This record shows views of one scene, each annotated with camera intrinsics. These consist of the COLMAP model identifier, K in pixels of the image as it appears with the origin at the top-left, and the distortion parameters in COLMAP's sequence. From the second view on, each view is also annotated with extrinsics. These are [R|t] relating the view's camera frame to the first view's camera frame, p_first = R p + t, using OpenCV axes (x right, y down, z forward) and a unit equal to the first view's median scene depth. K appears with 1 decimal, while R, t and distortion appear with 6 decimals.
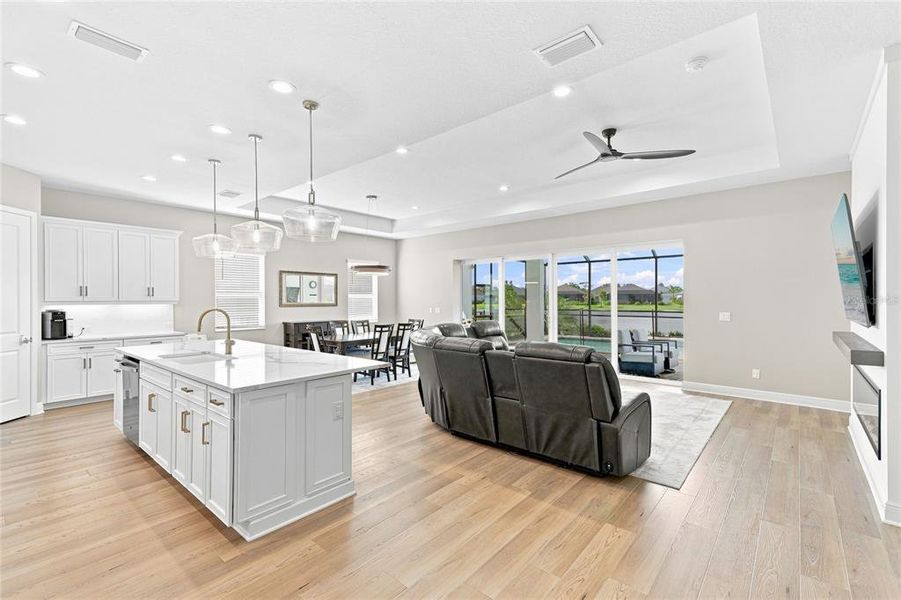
lens RADIAL K [[396.1, 0, 460.2], [0, 396.1, 296.0], [0, 0, 1]] dist [0.002881, 0.000054]
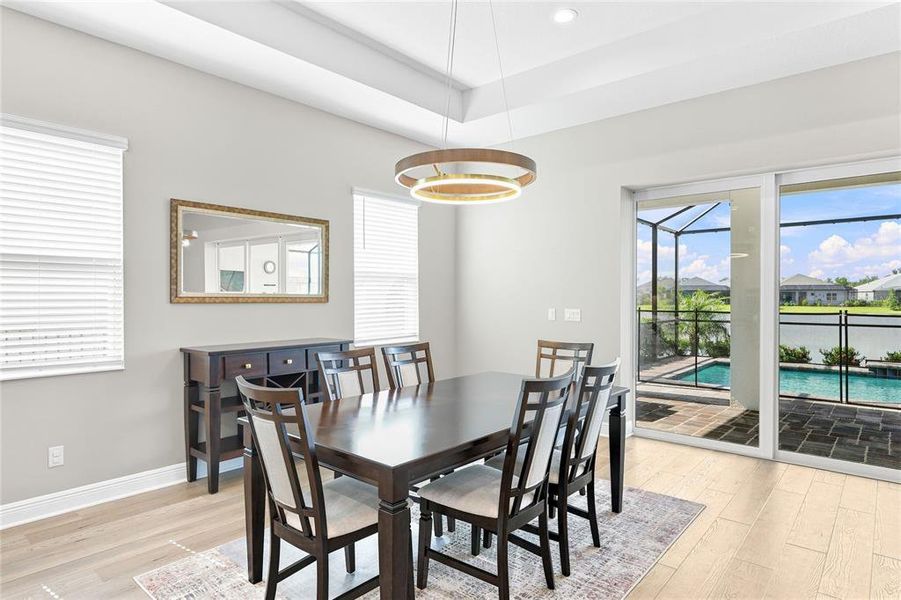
lens RADIAL K [[507.9, 0, 450.5], [0, 507.9, 300.0], [0, 0, 1]] dist [-0.022226, -0.000340]
pose [[0.999886, 0.004875, -0.014273, -0.250145], [-0.004675, 0.999891, 0.014031, 0.020655], [0.014340, -0.013962, 0.999800, 0.687638]]
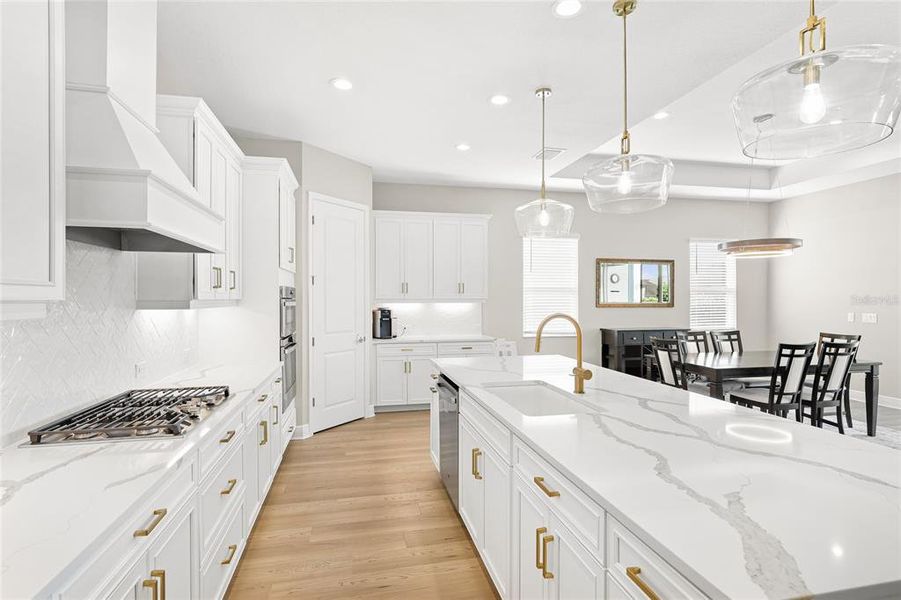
lens RADIAL K [[444.9, 0, 450.5], [0, 444.9, 300.0], [0, 0, 1]] dist [0.002697, 0.000202]
pose [[0.785584, 0.006541, -0.618720, -0.188198], [0.002817, 0.999896, 0.014147, 0.000872], [0.618749, -0.012857, 0.785484, 0.213145]]
